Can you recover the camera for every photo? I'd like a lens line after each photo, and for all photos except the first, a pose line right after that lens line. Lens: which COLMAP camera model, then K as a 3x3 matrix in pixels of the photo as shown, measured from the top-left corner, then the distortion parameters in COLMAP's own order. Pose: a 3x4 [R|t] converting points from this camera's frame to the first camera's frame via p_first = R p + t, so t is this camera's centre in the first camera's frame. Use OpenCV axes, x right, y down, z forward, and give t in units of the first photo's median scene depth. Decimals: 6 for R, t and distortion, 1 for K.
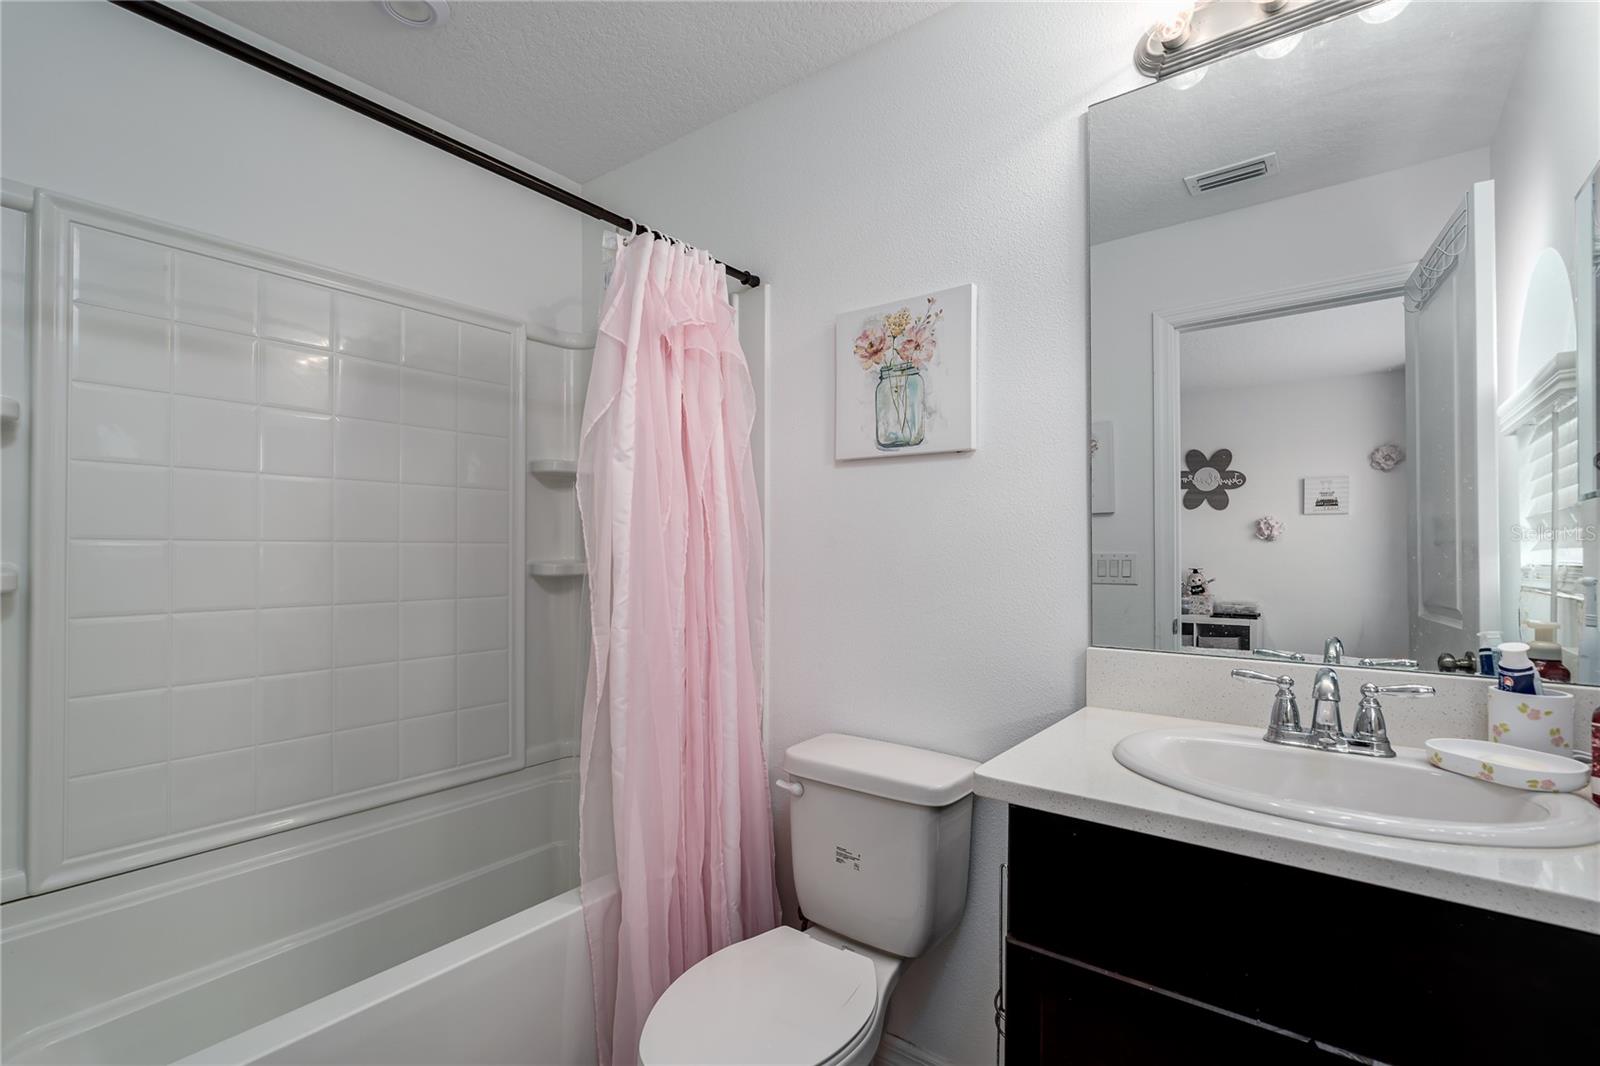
lens RADIAL K [[729.0, 0, 805.3], [0, 729.0, 542.0], [0, 0, 1]] dist [0.004062, 0.000356]
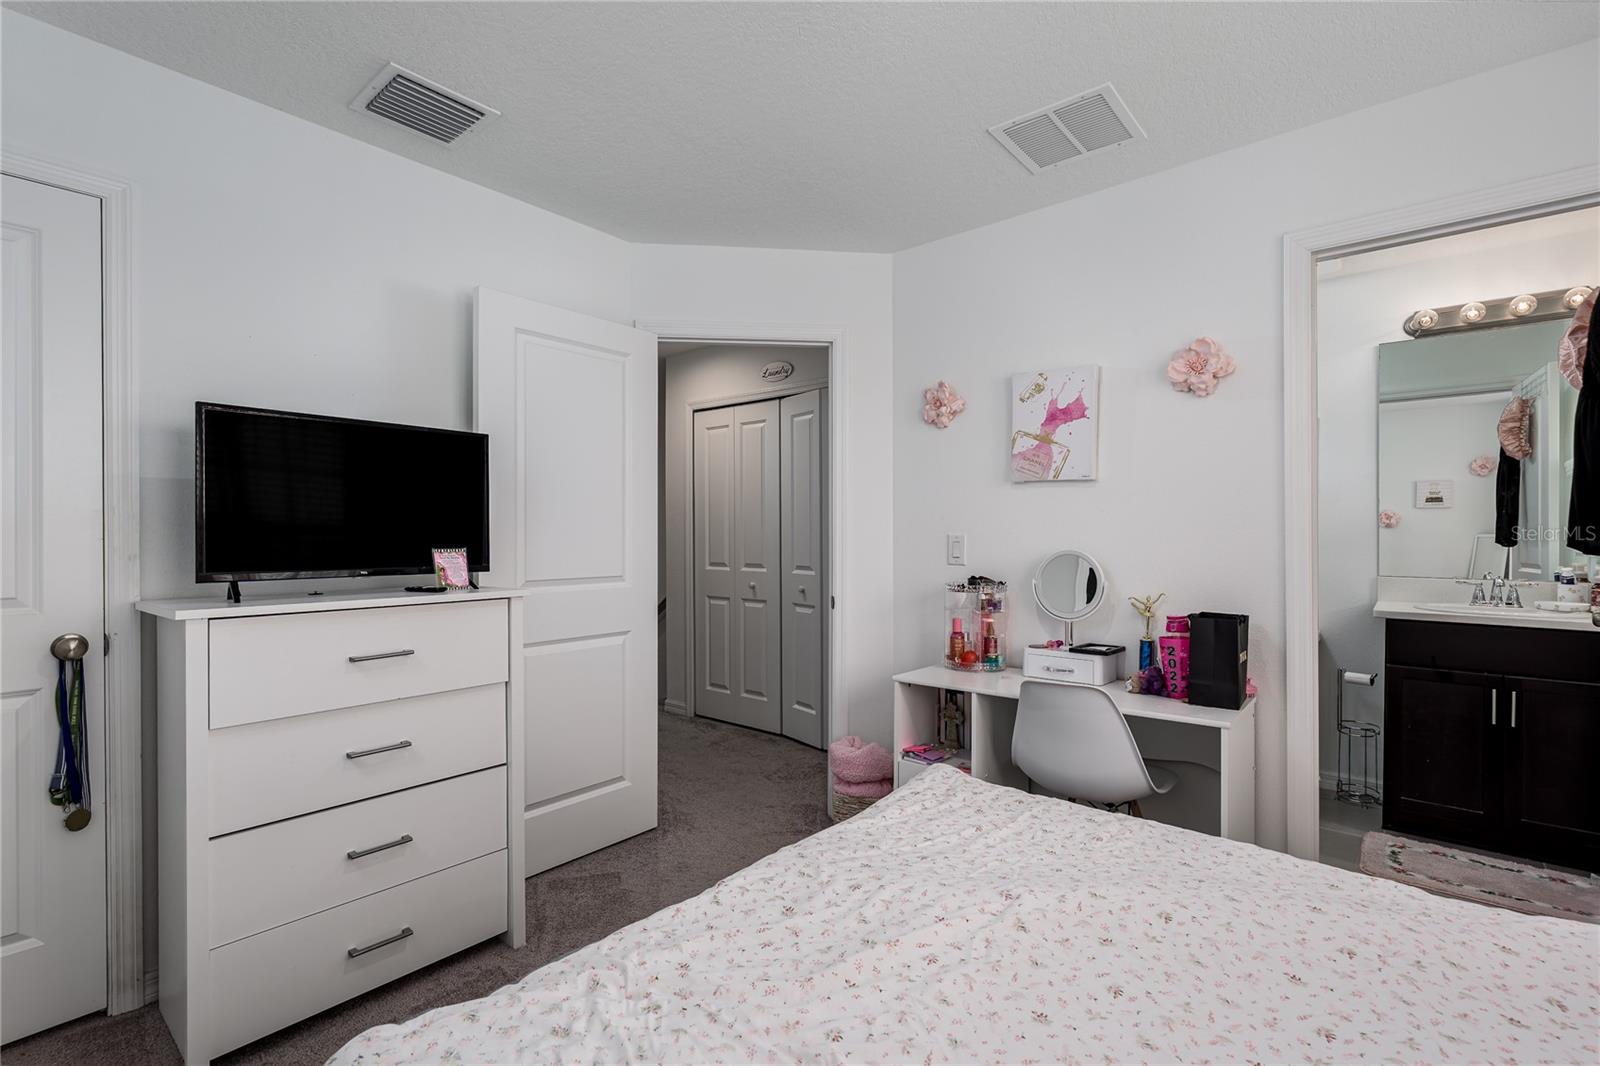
lens RADIAL K [[729.0, 0, 798.1], [0, 729.0, 526.6], [0, 0, 1]] dist [0.004062, 0.000356]
pose [[0.998373, 0.009903, -0.056160, -1.801729], [-0.009471, 0.999923, 0.007968, -0.018635], [0.056234, -0.007423, 0.998390, -1.947628]]
